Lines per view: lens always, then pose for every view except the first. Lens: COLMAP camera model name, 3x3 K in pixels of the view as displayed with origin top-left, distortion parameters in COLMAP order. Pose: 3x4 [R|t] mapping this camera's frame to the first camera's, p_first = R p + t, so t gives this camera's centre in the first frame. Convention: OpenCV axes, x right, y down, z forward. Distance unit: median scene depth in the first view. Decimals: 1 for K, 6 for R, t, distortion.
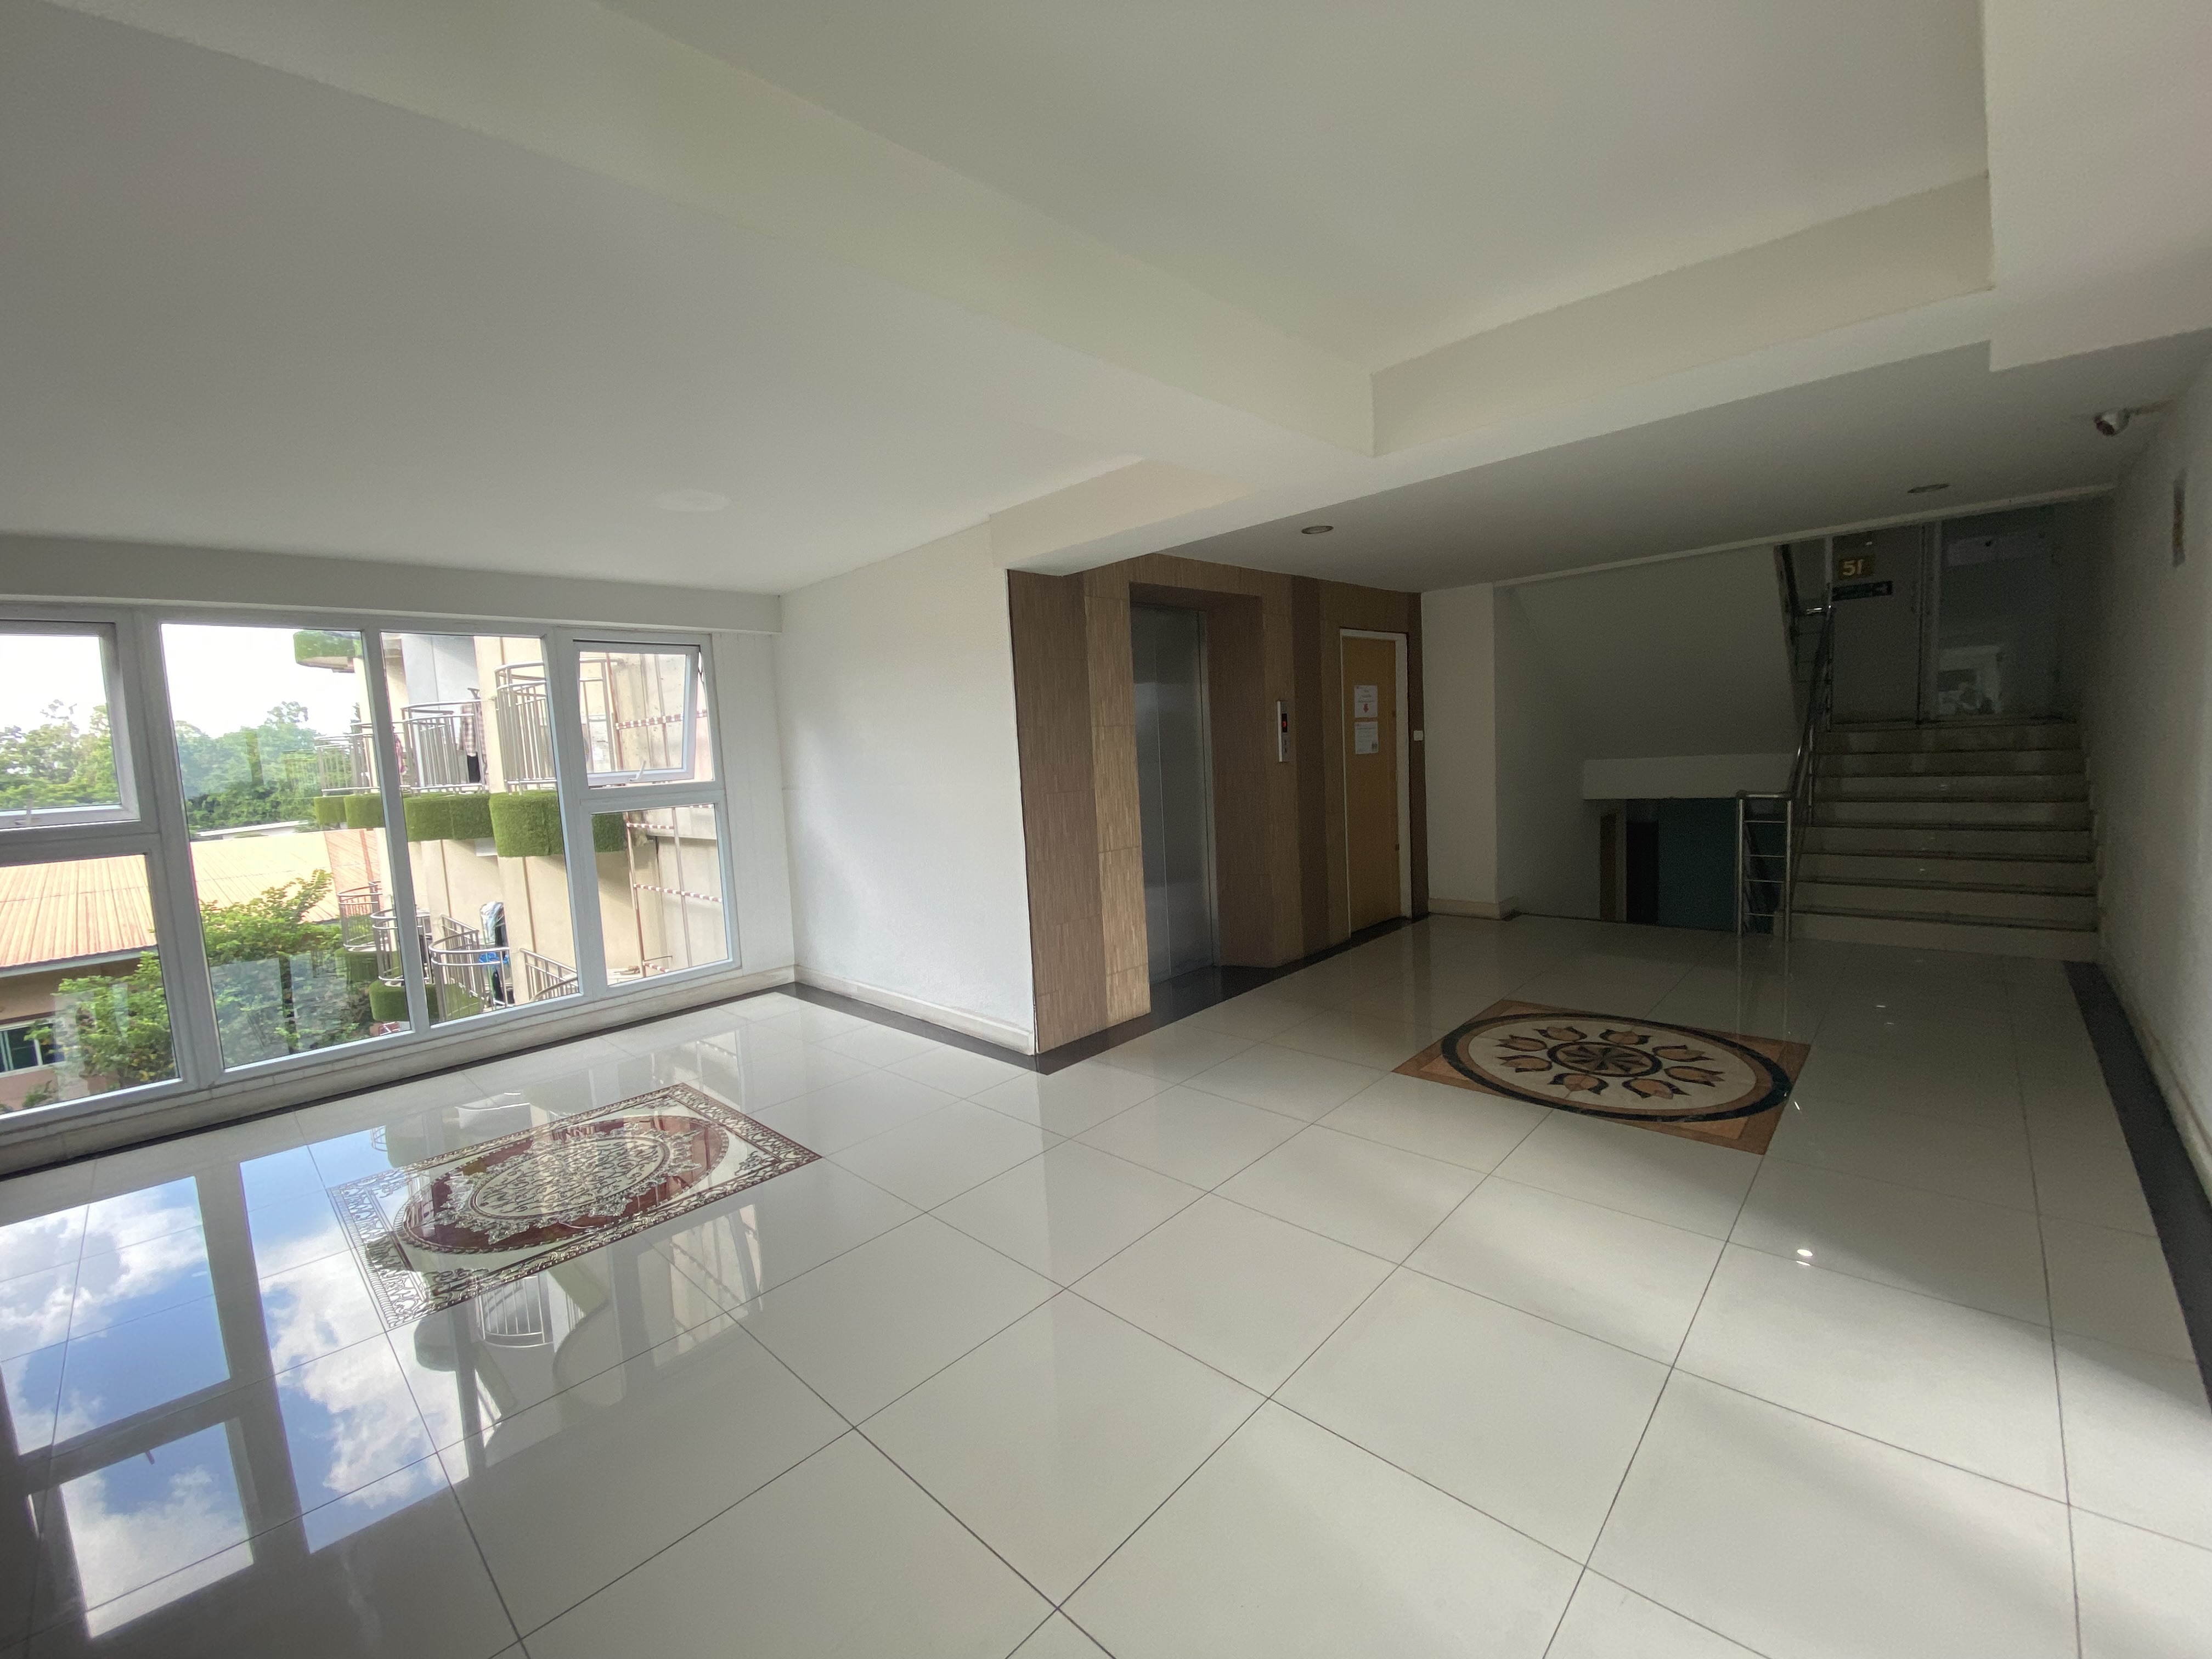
lens RADIAL K [[900.0, 0, 1101.7], [0, 900.0, 823.8], [0, 0, 1]] dist [0.002732, -0.000080]
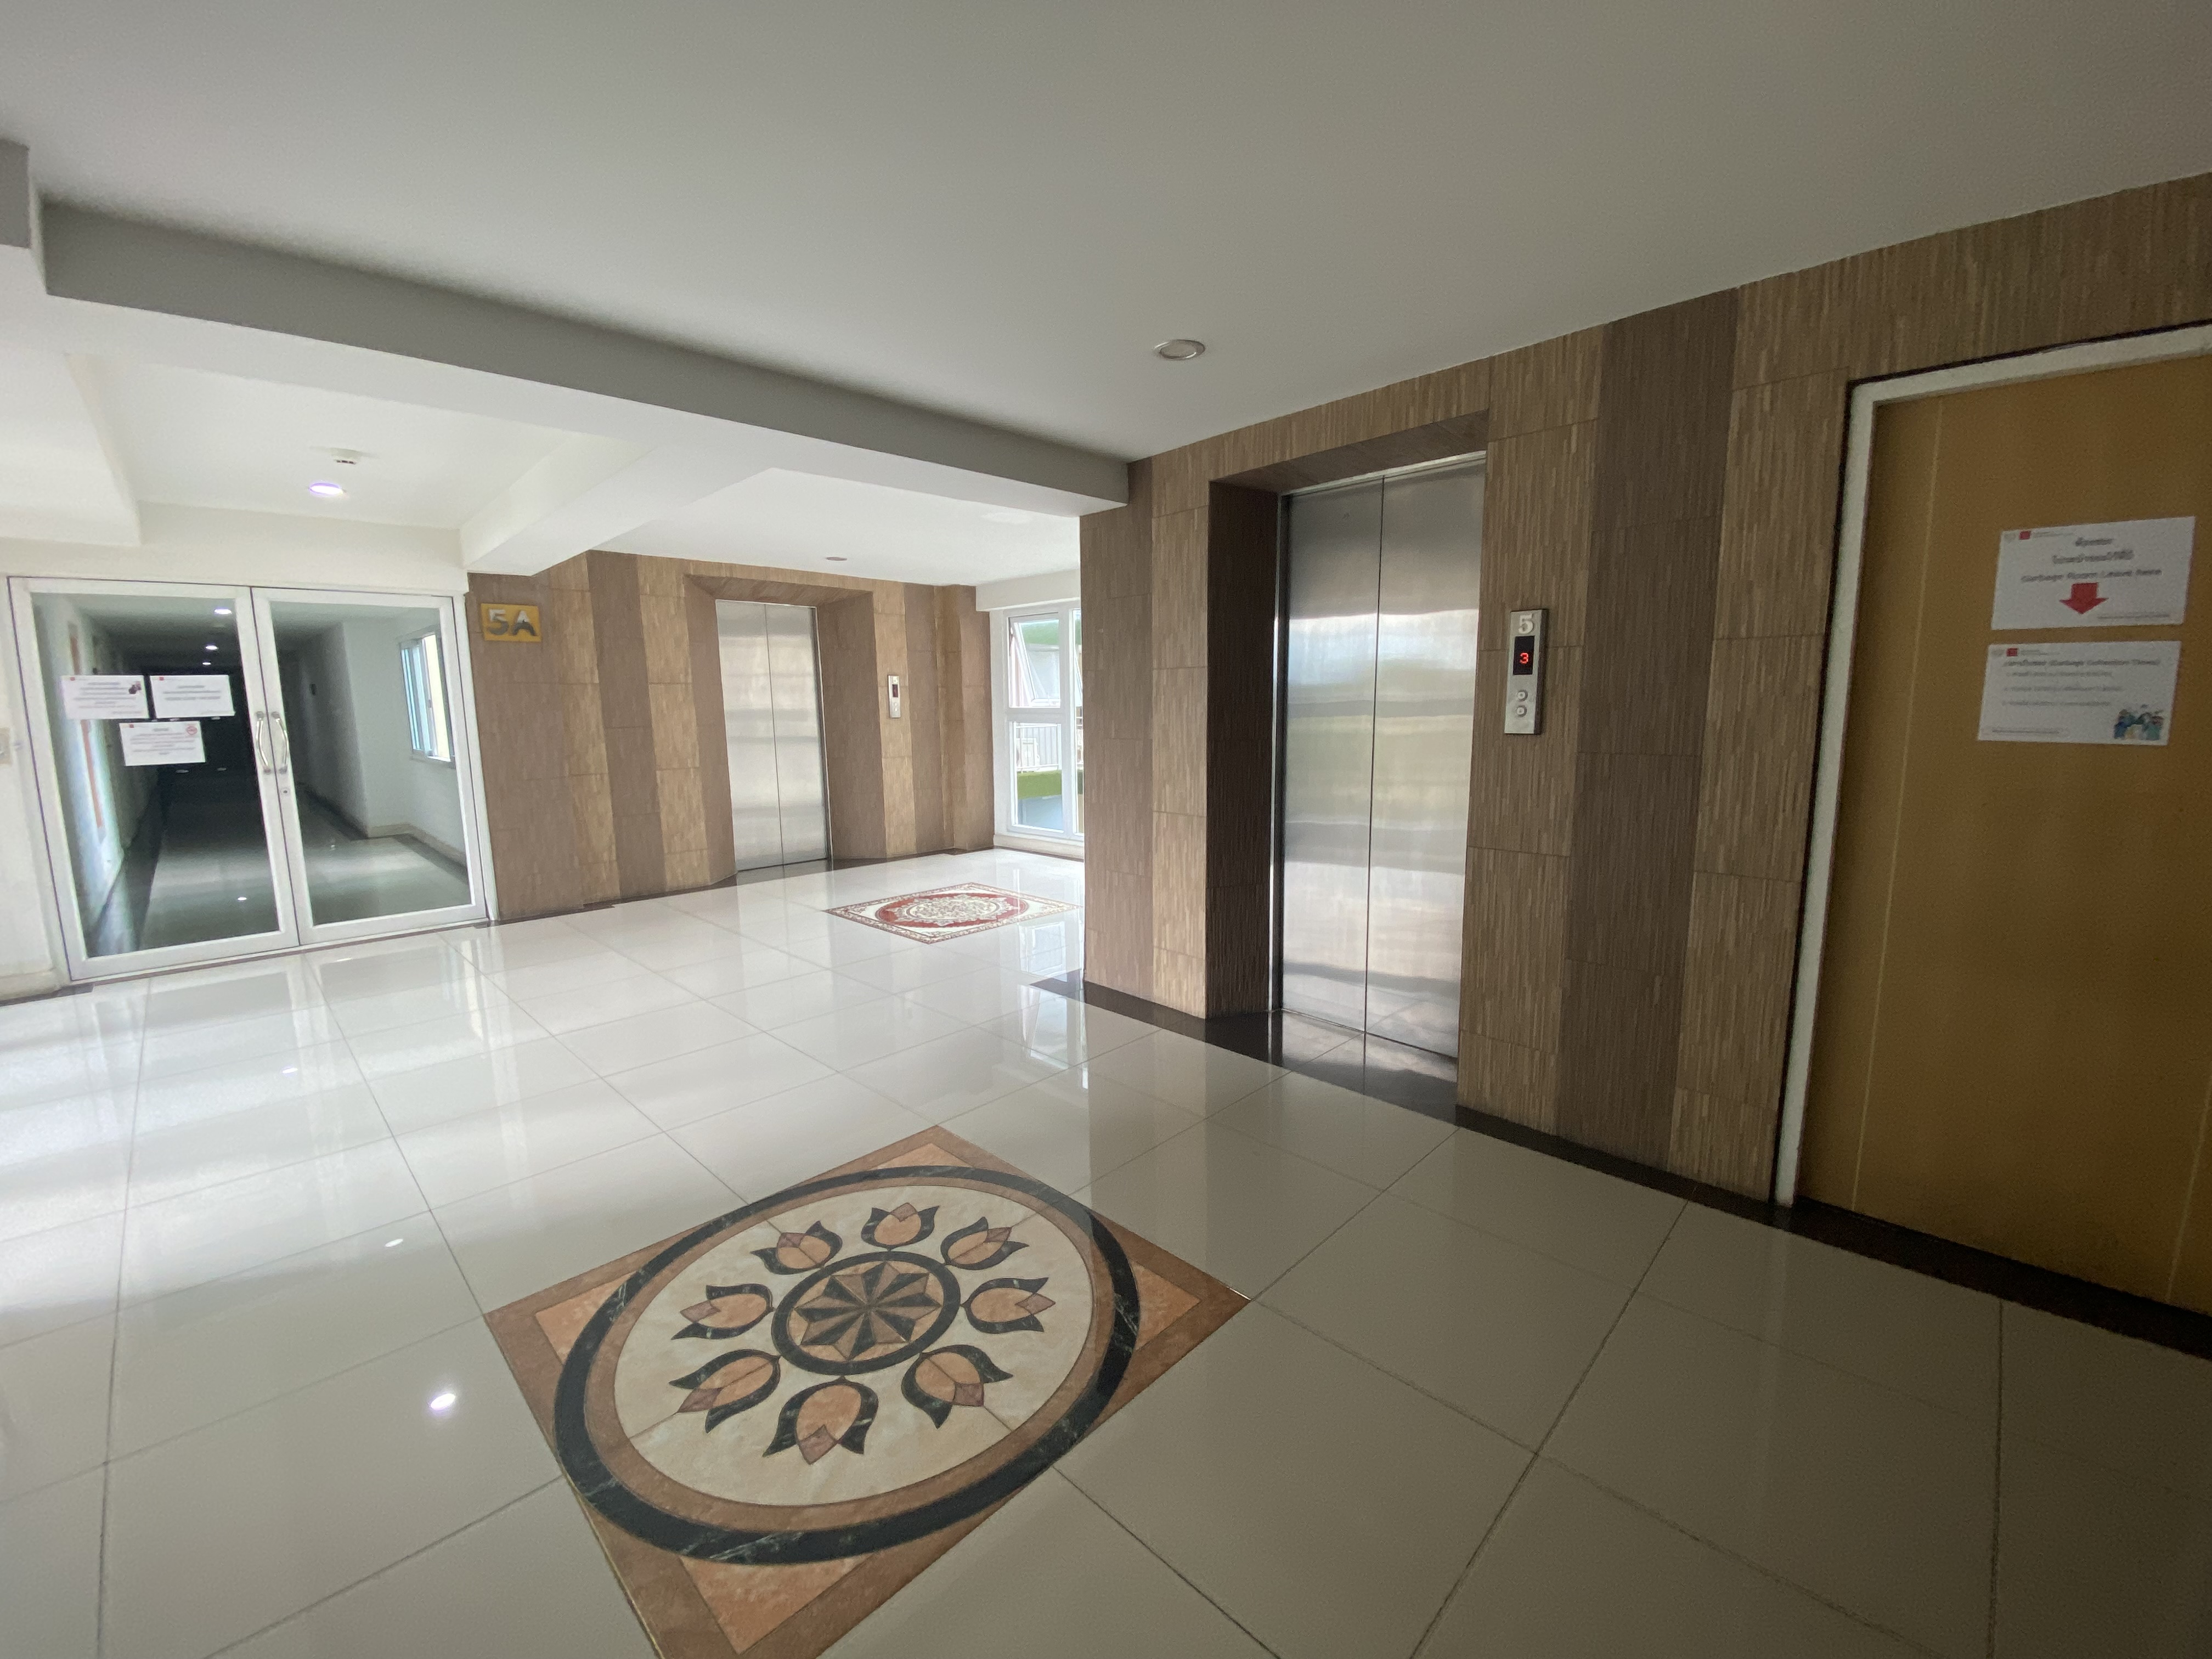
lens RADIAL K [[900.0, 0, 1102.9], [0, 900.0, 832.0], [0, 0, 1]] dist [0.002732, -0.000080]
pose [[-0.022802, 0.197464, -0.980045, 0.893109], [-0.075454, 0.977164, 0.198639, -0.123439], [0.996889, 0.078478, -0.007382, 0.969982]]
